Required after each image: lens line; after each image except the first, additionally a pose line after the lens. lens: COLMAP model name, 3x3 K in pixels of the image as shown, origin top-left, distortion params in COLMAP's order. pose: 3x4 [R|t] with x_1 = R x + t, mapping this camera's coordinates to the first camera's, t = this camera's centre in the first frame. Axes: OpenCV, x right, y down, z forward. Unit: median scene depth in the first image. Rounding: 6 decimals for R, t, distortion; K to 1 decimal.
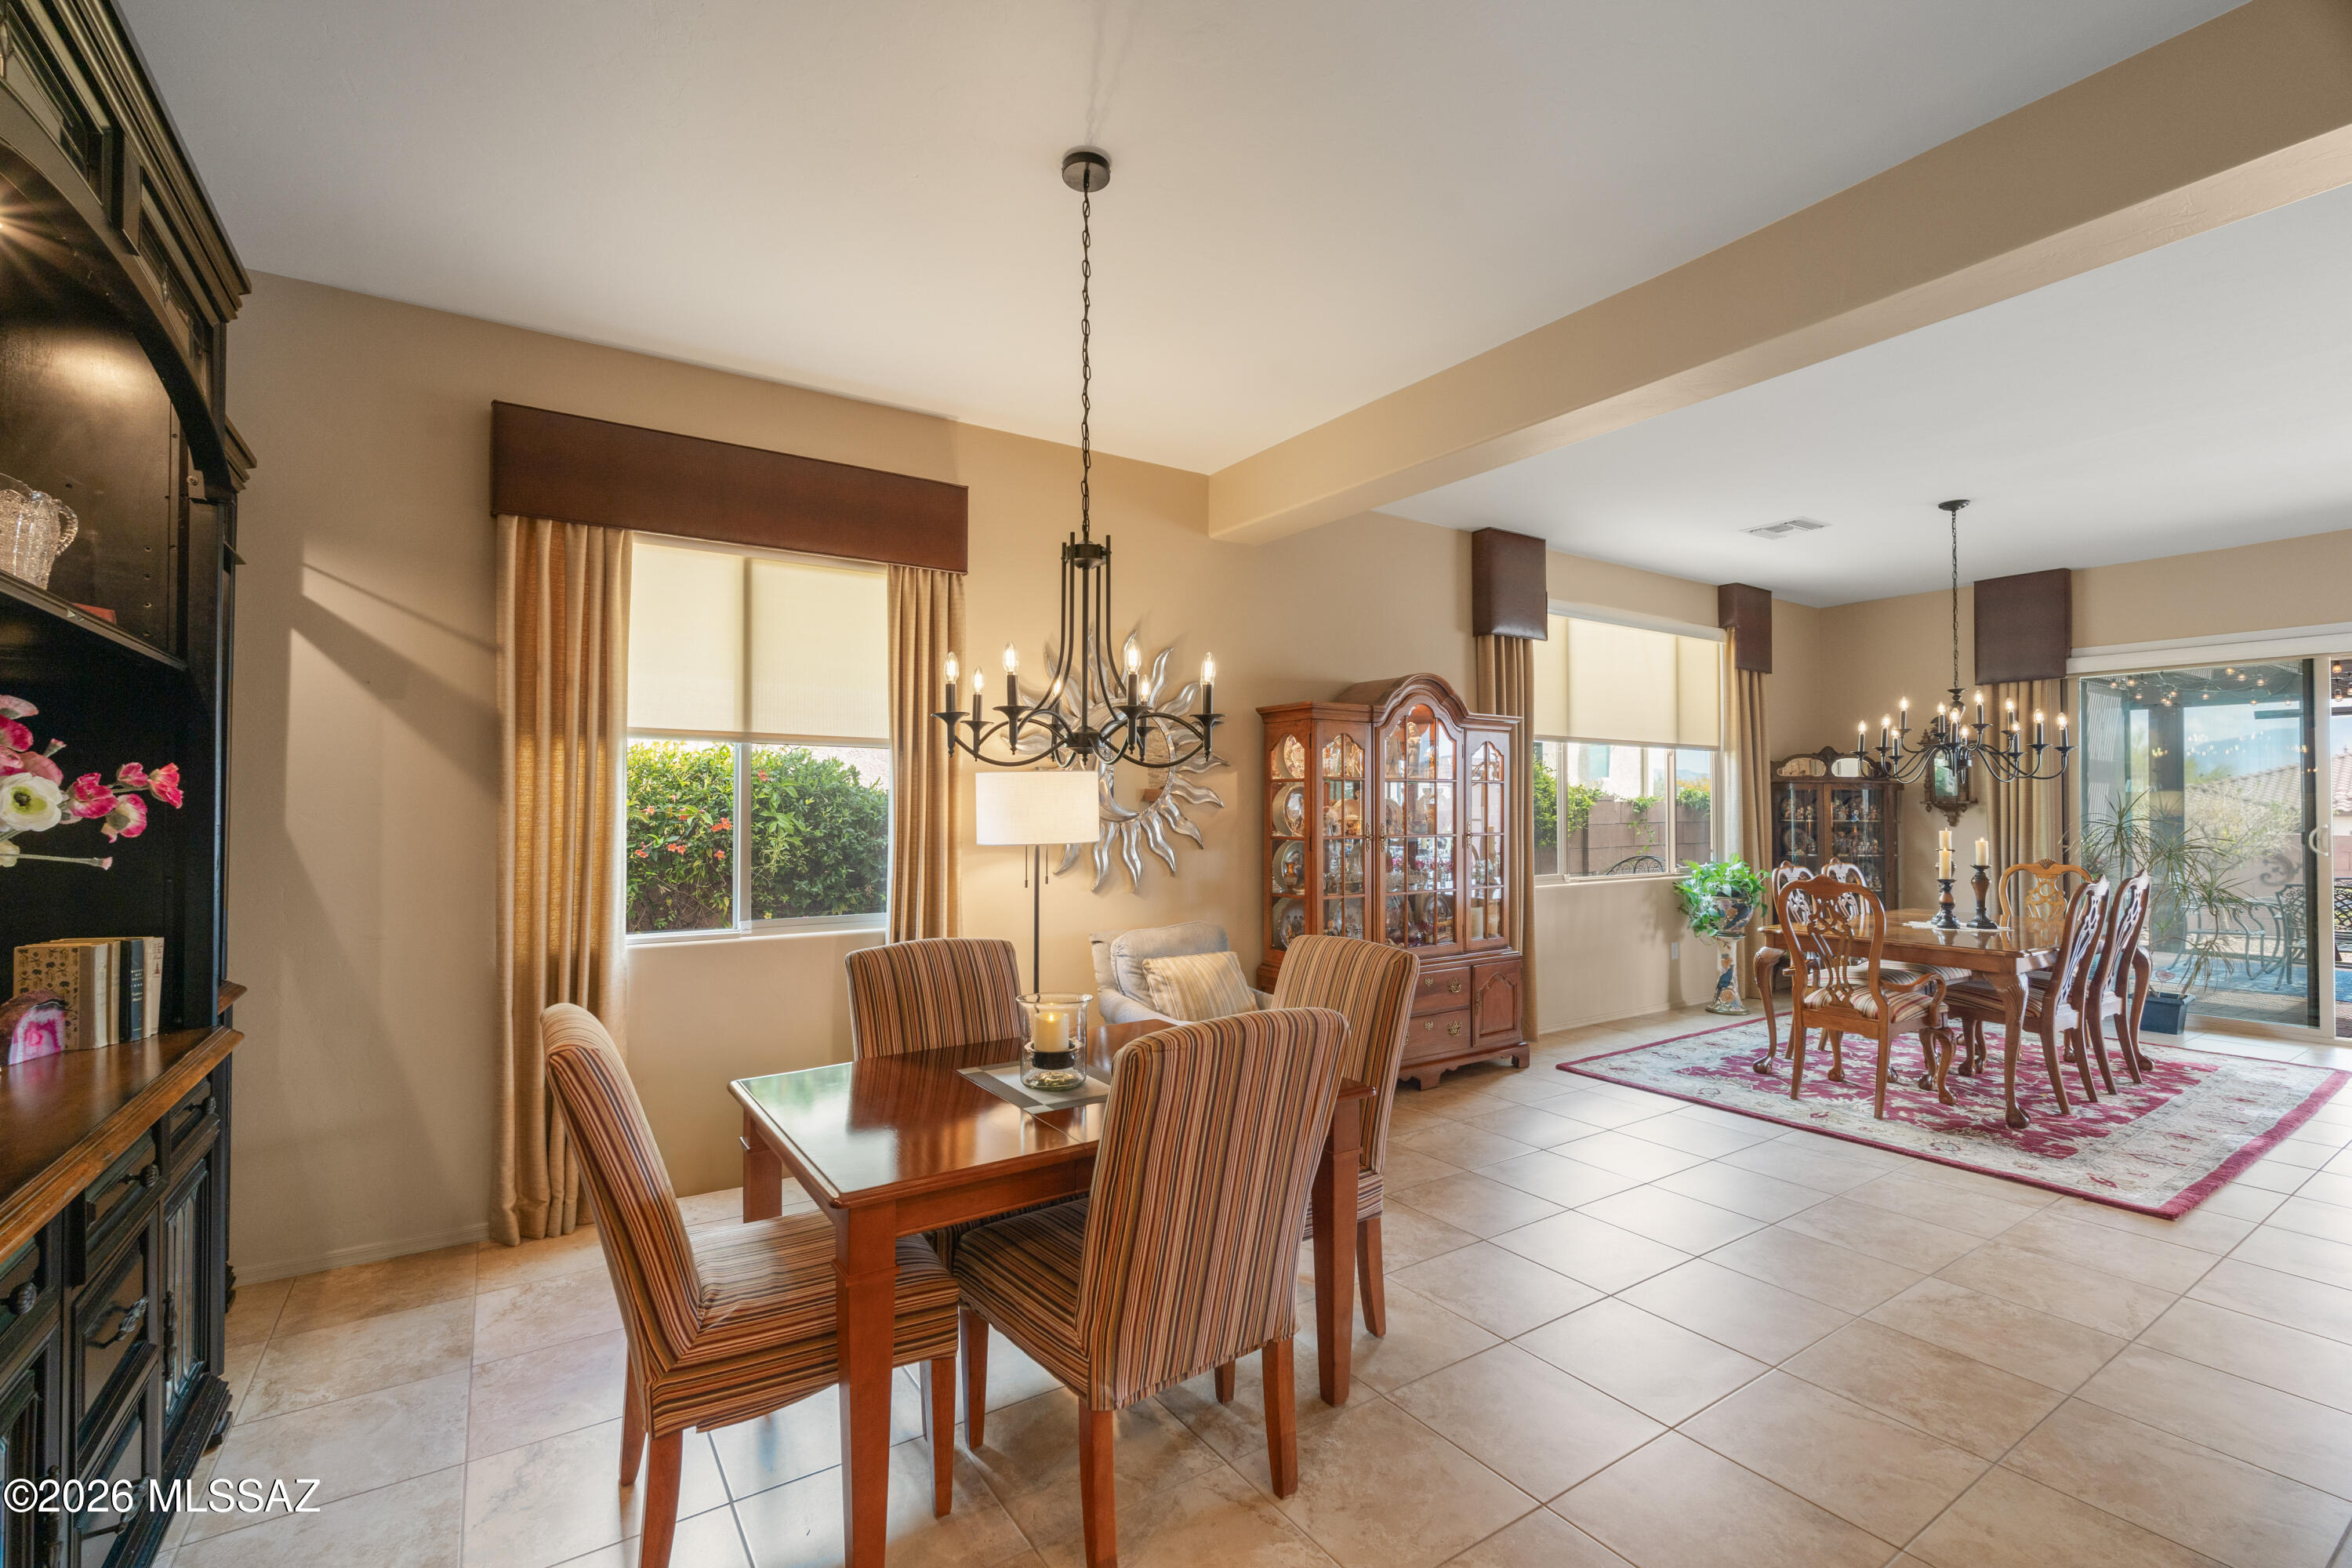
lens RADIAL K [[1024.1, 0, 1164.3], [0, 1024.1, 783.2], [0, 0, 1]] dist [-0.007067, 0.000166]
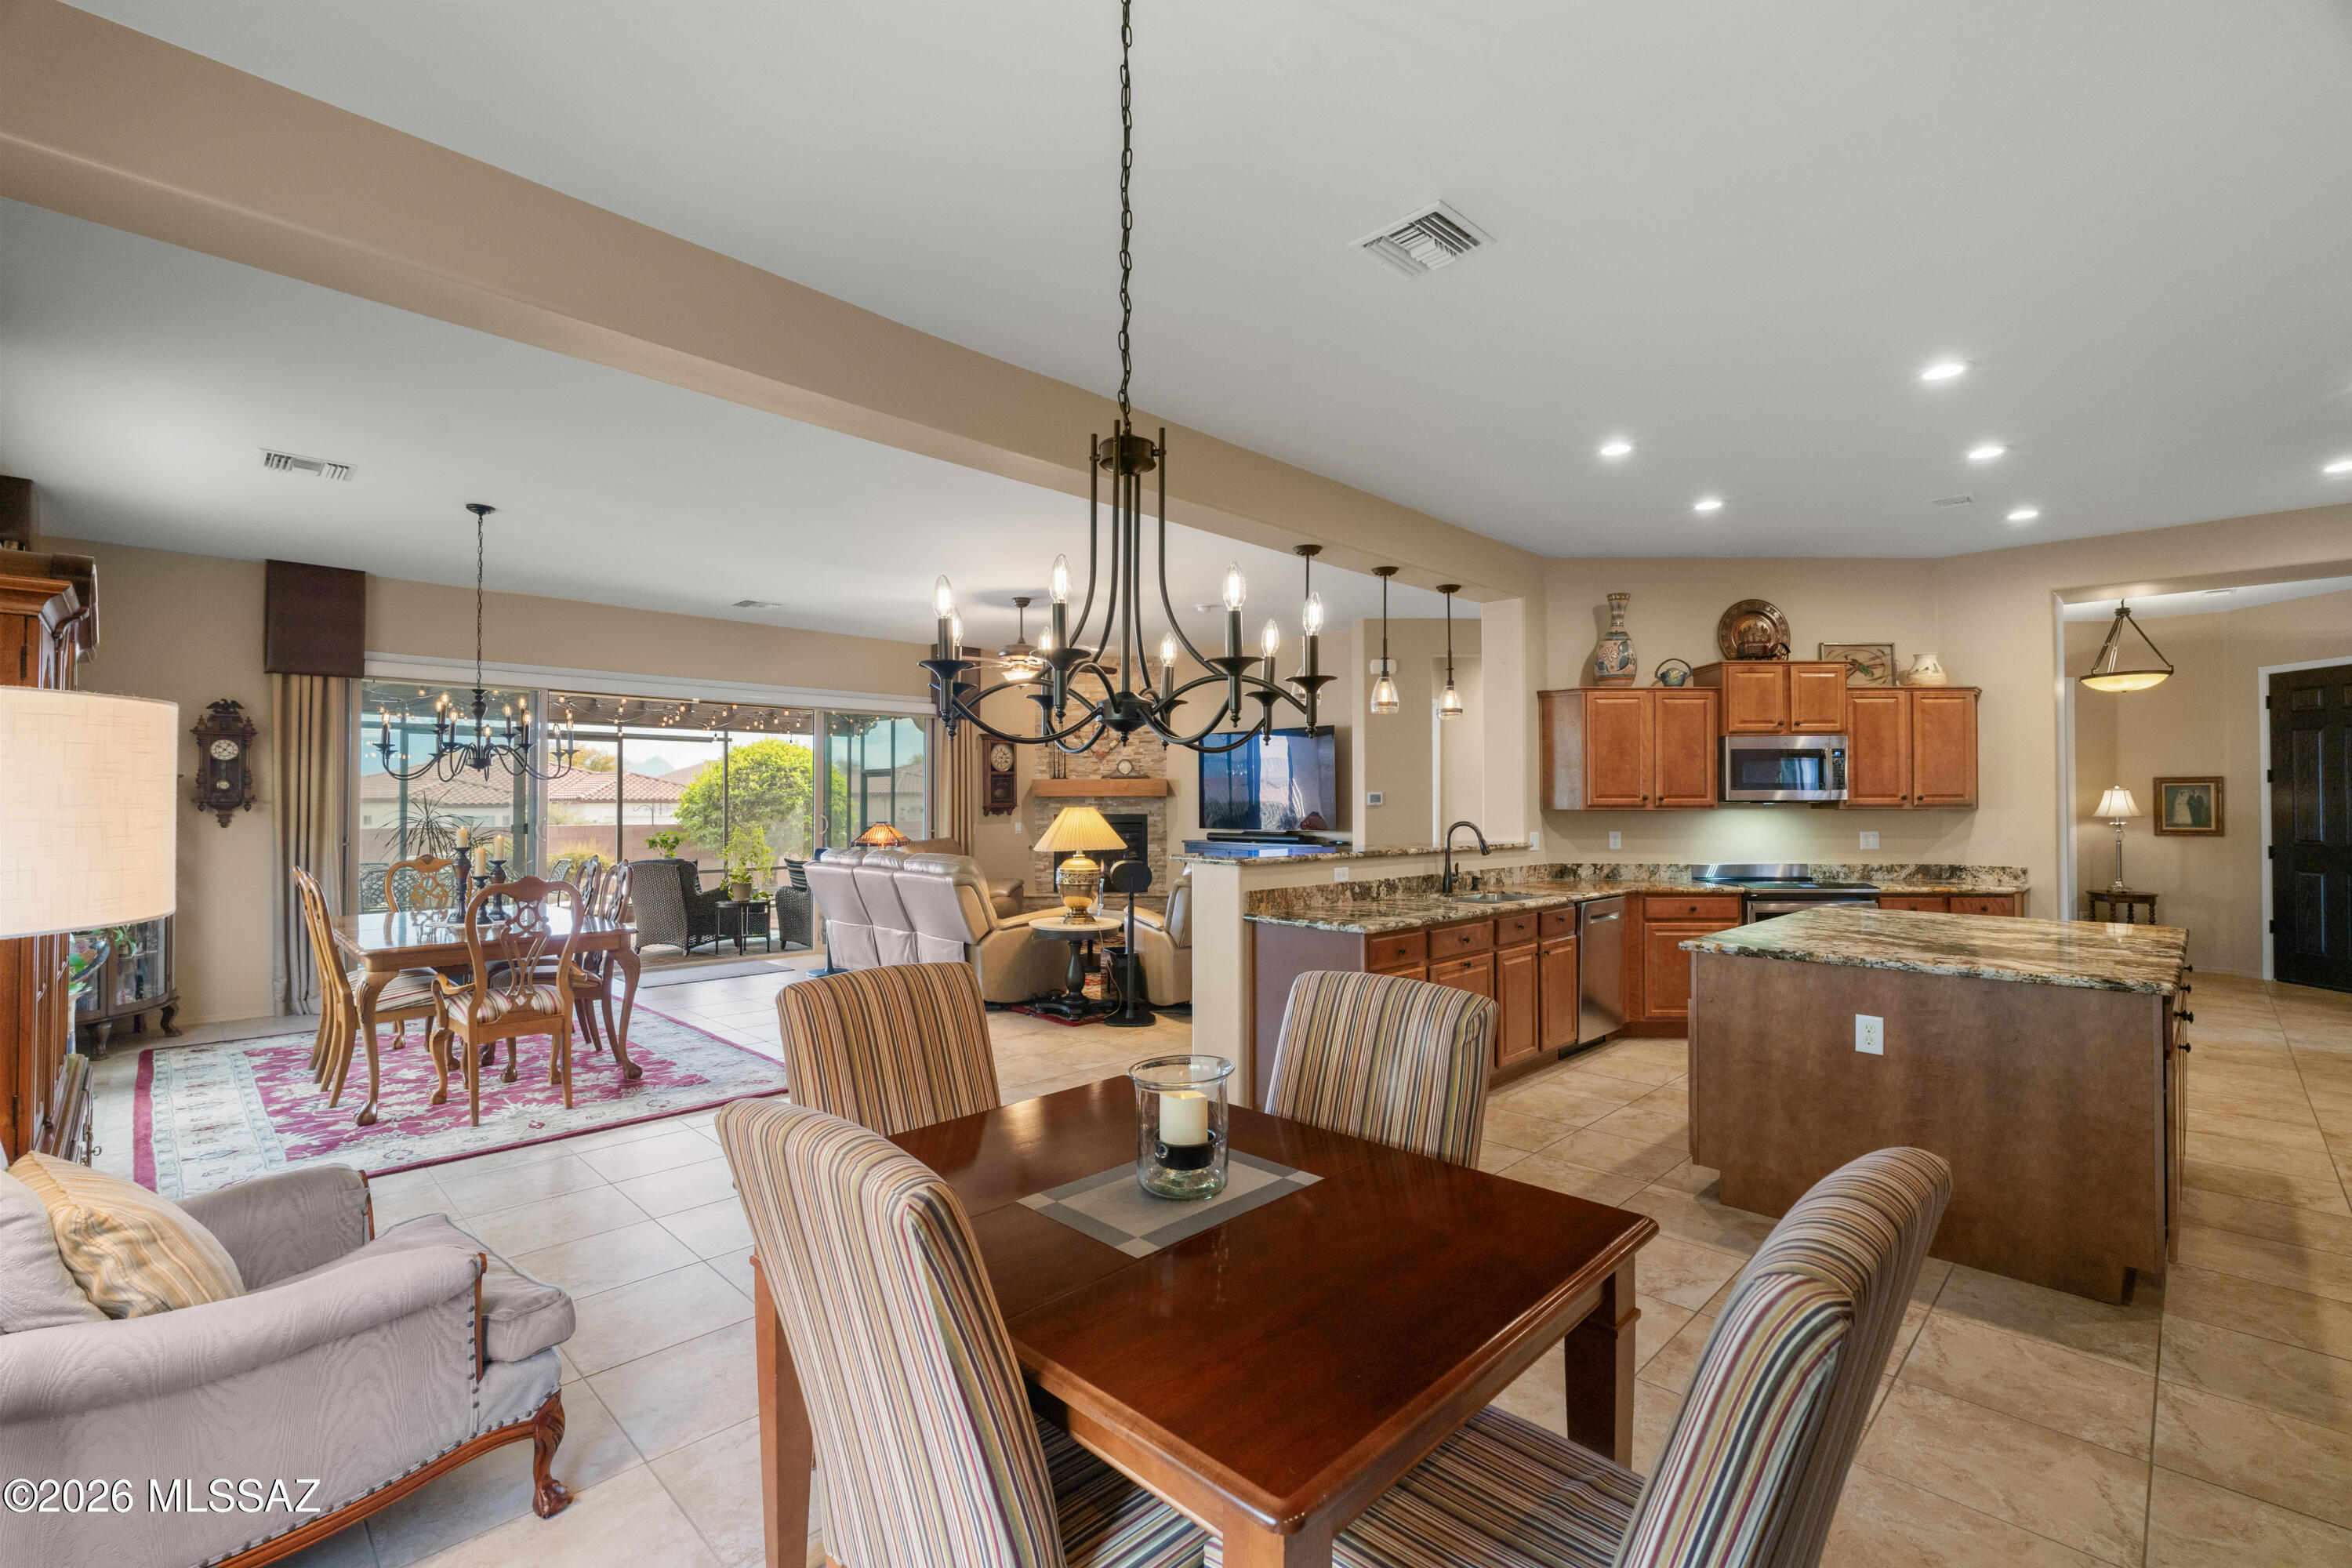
lens RADIAL K [[1024.1, 0, 1184.8], [0, 1024.1, 786.6], [0, 0, 1]] dist [-0.007067, 0.000166]
pose [[-0.213906, 0.014625, 0.976745, -0.376825], [-0.017439, 0.999671, -0.018787, 0.011956], [-0.976699, -0.021052, -0.213581, 0.536372]]
